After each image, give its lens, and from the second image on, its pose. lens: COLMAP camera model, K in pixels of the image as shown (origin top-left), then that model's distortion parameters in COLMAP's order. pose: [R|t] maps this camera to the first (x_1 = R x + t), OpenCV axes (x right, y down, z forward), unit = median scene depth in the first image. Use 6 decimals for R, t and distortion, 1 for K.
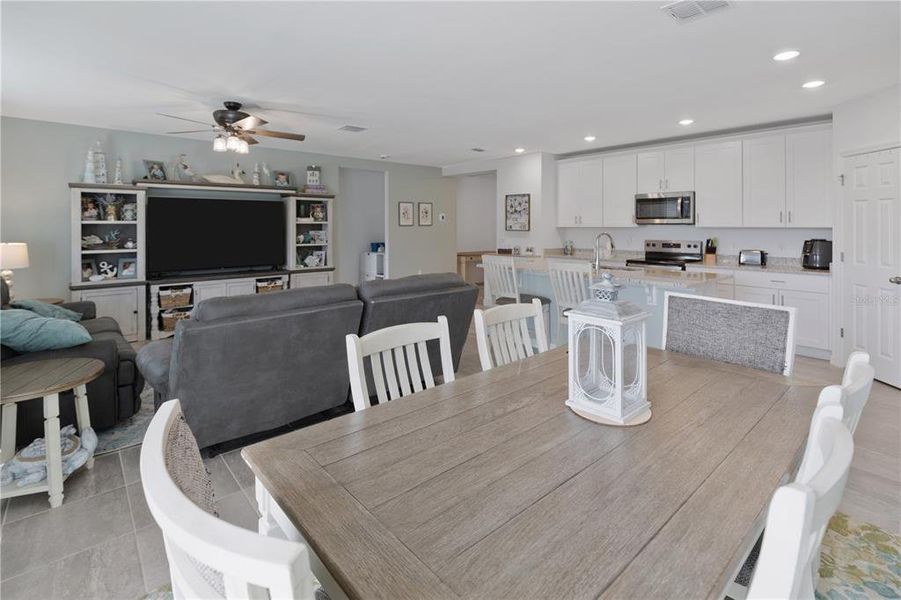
lens RADIAL K [[430.9, 0, 444.6], [0, 430.9, 229.4], [0, 0, 1]] dist [0.003301, 0.000549]
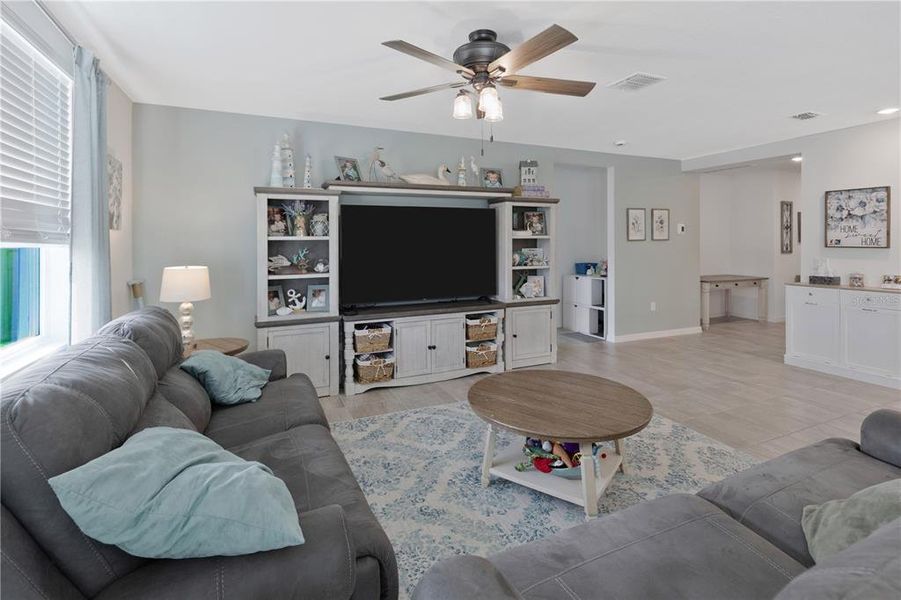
lens RADIAL K [[430.9, 0, 446.5], [0, 430.9, 243.2], [0, 0, 1]] dist [0.003301, 0.000549]
pose [[0.956235, -0.004051, -0.292570, -0.263137], [0.002827, 0.999985, -0.004607, -0.003021], [0.292585, 0.003578, 0.956233, 0.302591]]
